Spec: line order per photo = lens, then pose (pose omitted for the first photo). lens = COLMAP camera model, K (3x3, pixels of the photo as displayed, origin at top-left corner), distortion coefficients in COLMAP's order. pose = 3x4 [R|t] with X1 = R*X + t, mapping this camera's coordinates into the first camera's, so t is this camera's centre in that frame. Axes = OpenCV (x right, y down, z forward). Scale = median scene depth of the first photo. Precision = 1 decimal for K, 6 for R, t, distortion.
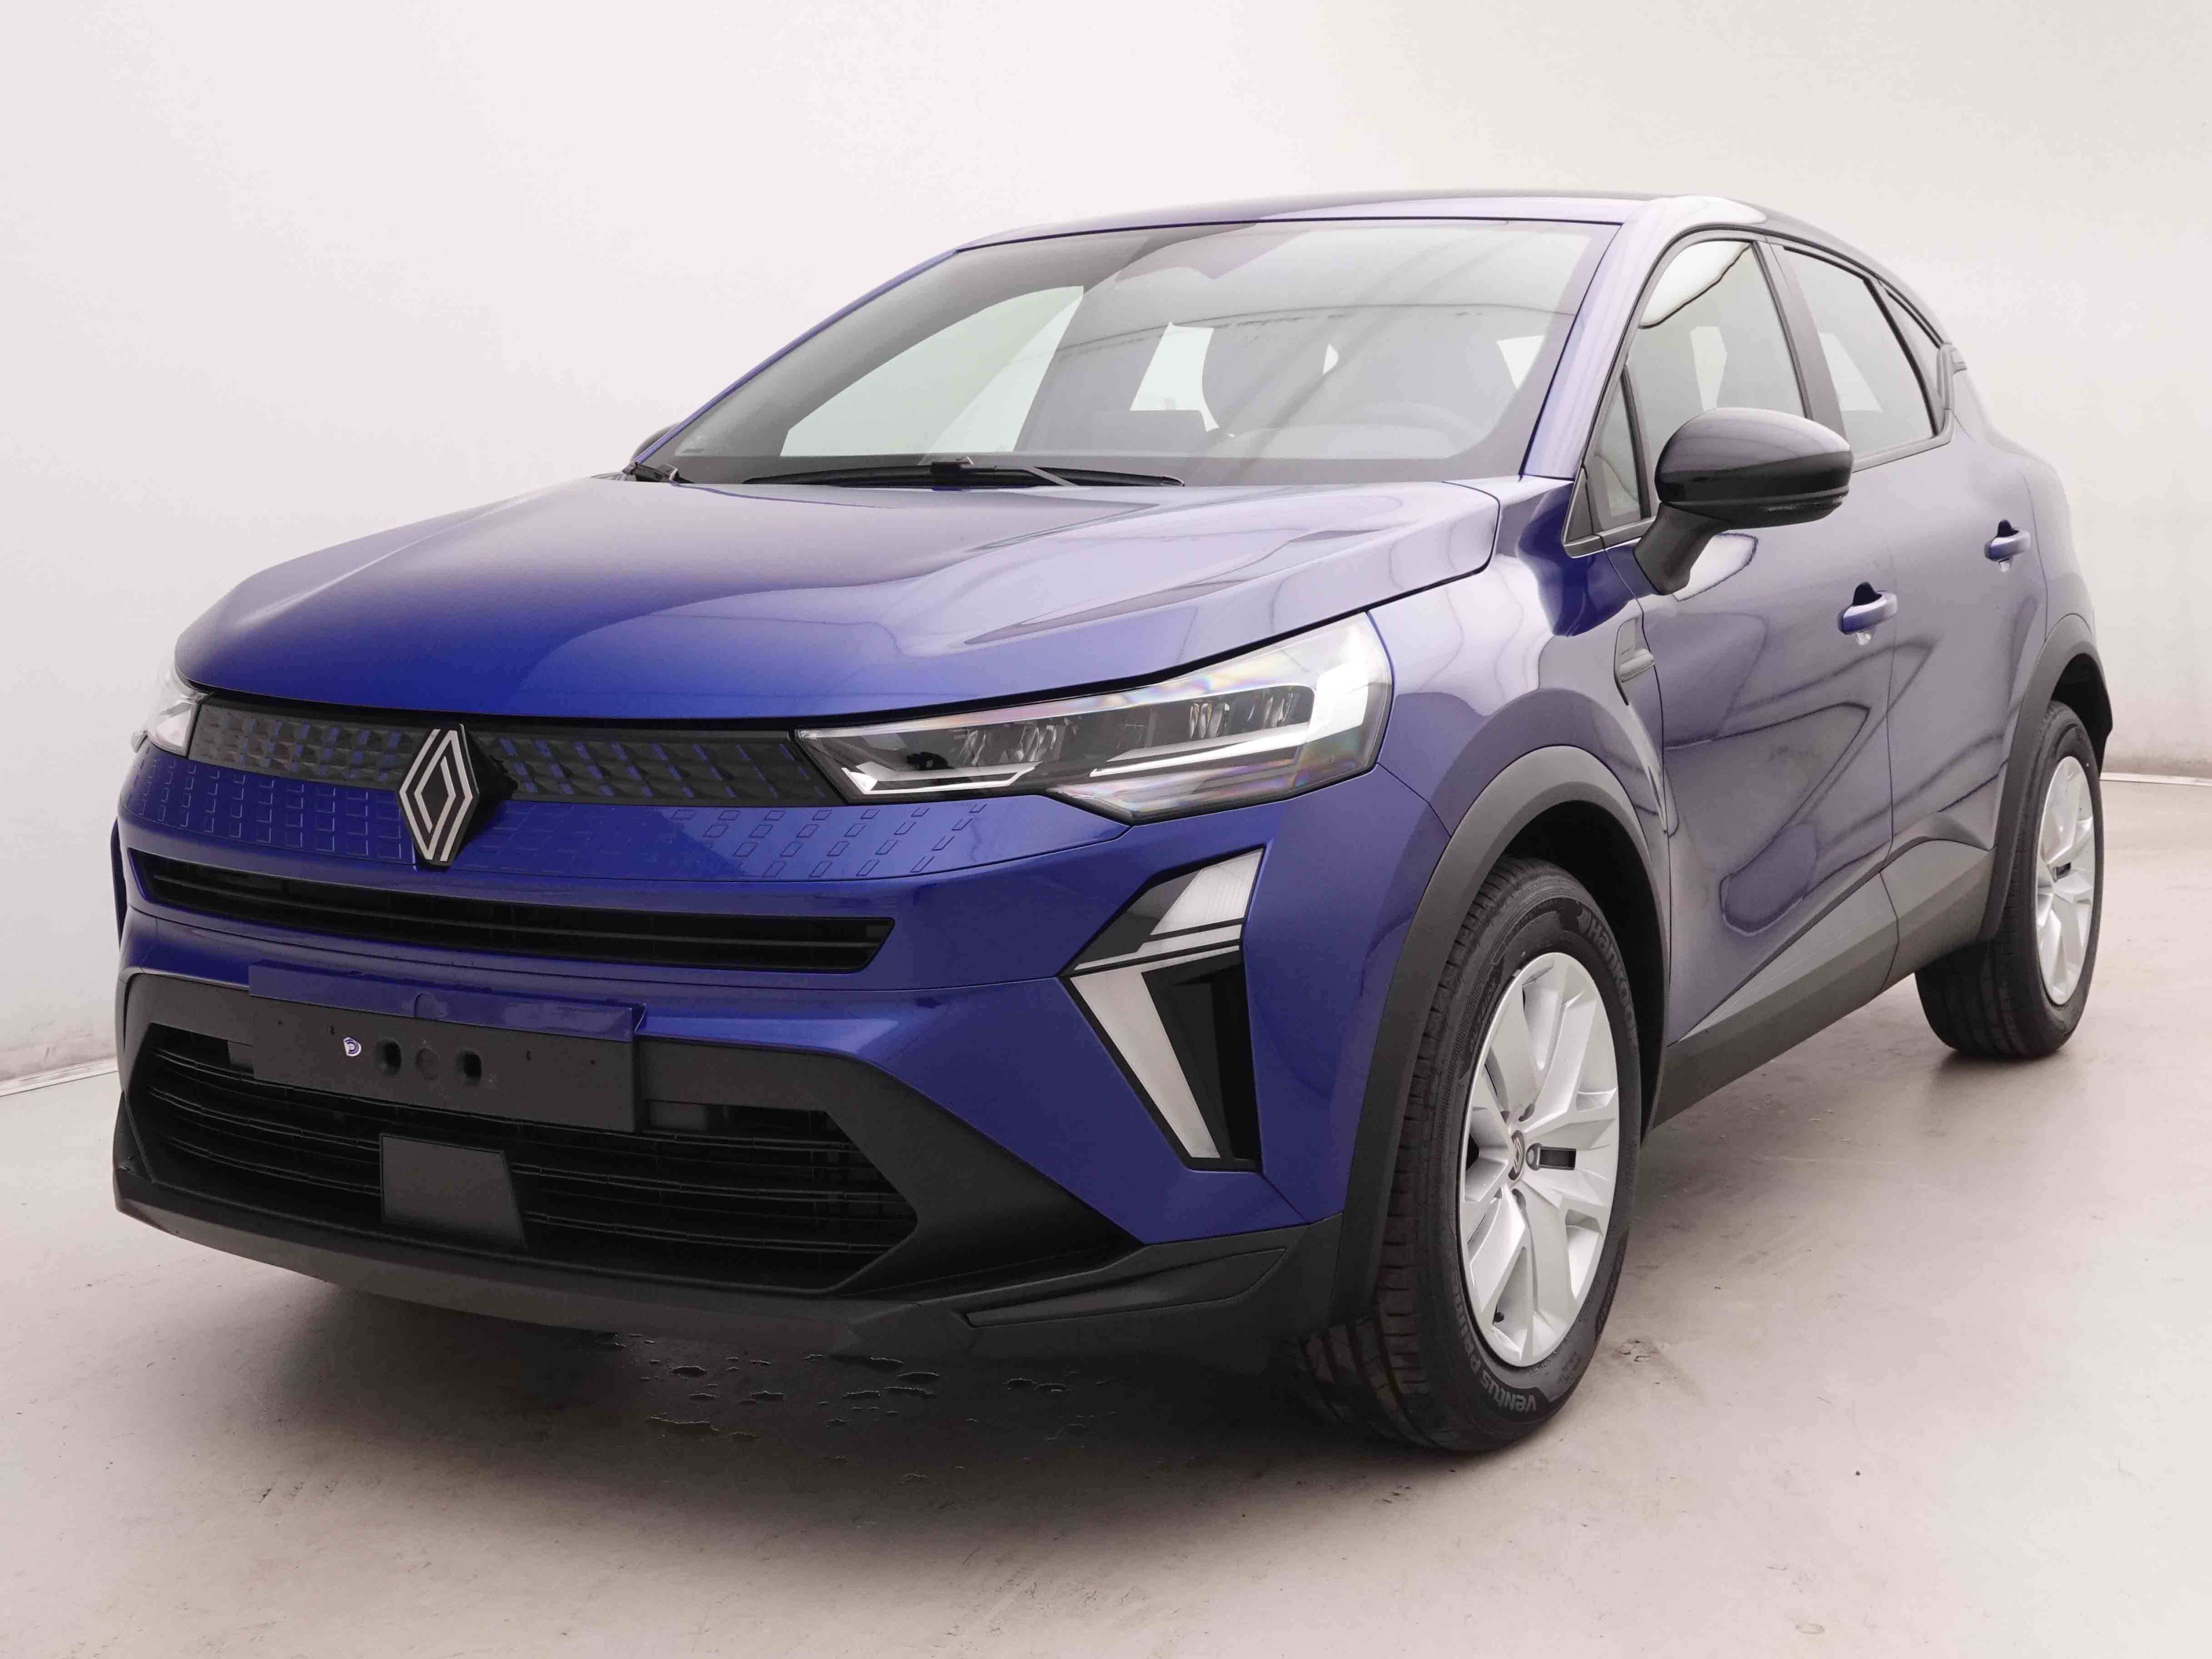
lens RADIAL K [[2546.4, 0, 1105.4], [0, 2546.4, 832.4], [0, 0, 1]] dist [0.167078, 0.000000]
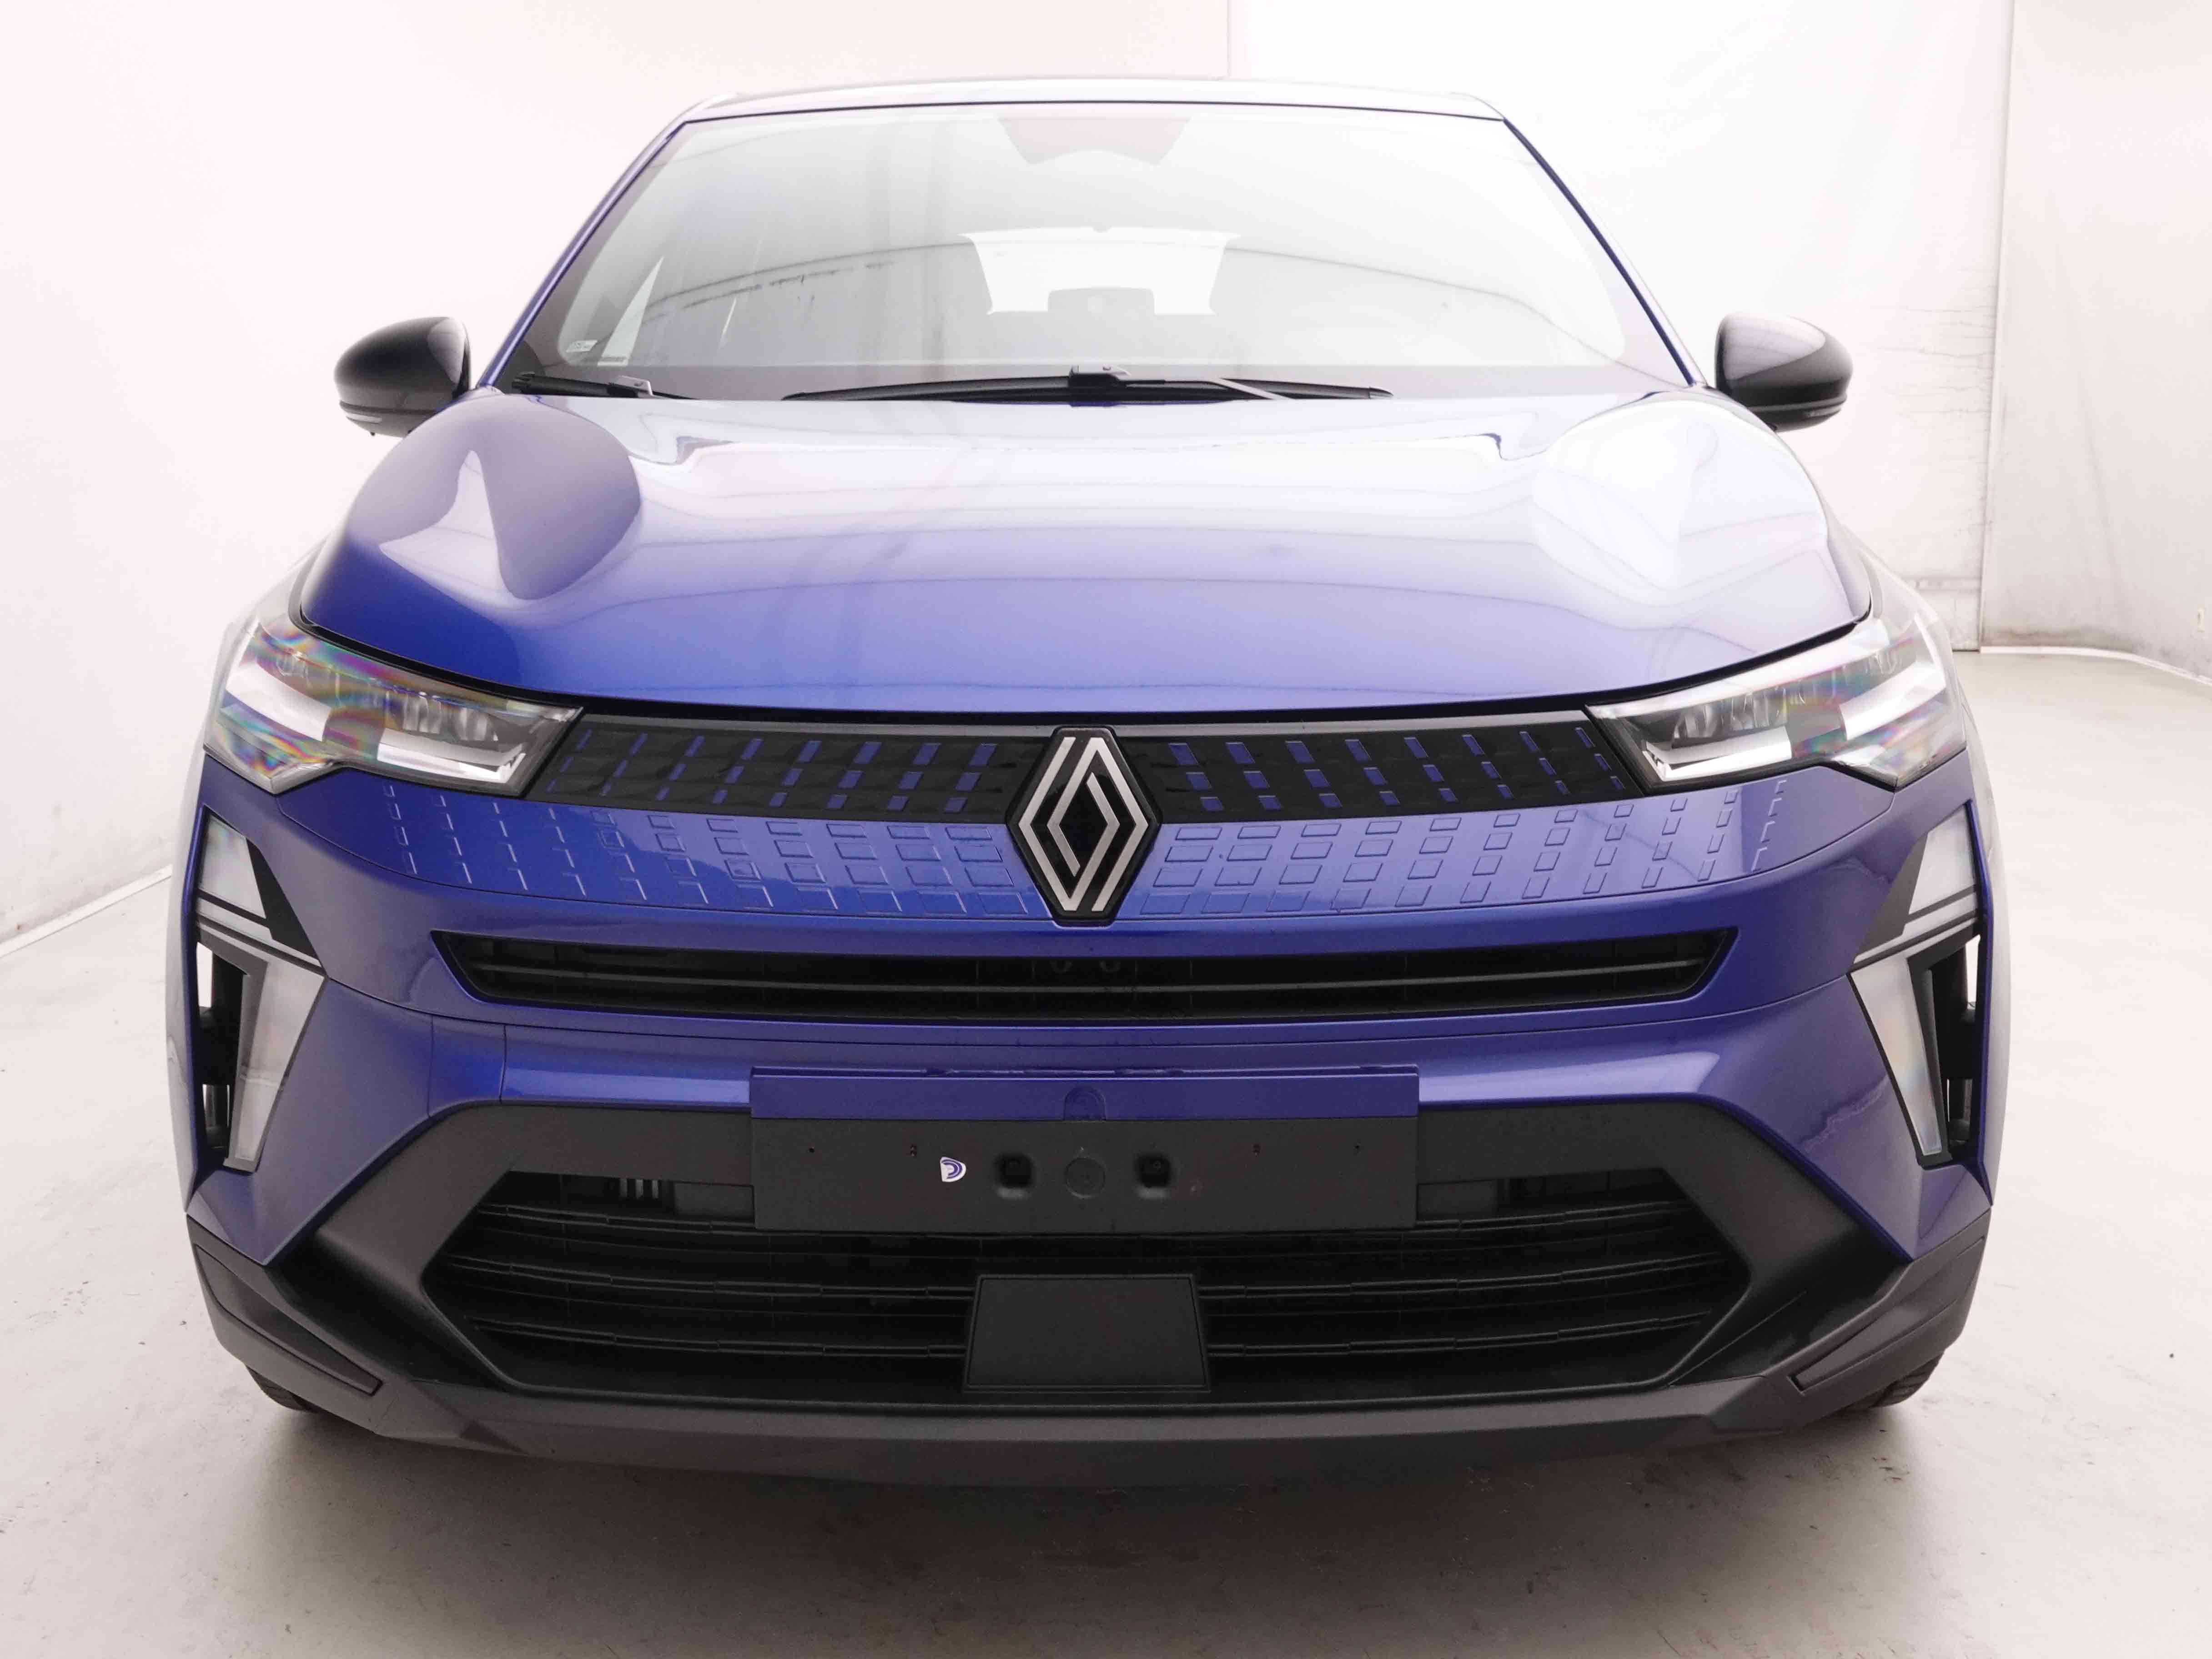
lens RADIAL K [[2657.4, 0, 1108.1], [0, 2657.4, 825.0], [0, 0, 1]] dist [0.007090, 0.000000]
pose [[0.884042, -0.086131, 0.459403, -0.612557], [0.072519, 0.996248, 0.047231, -0.050963], [-0.461747, -0.008439, 0.886971, 0.301025]]
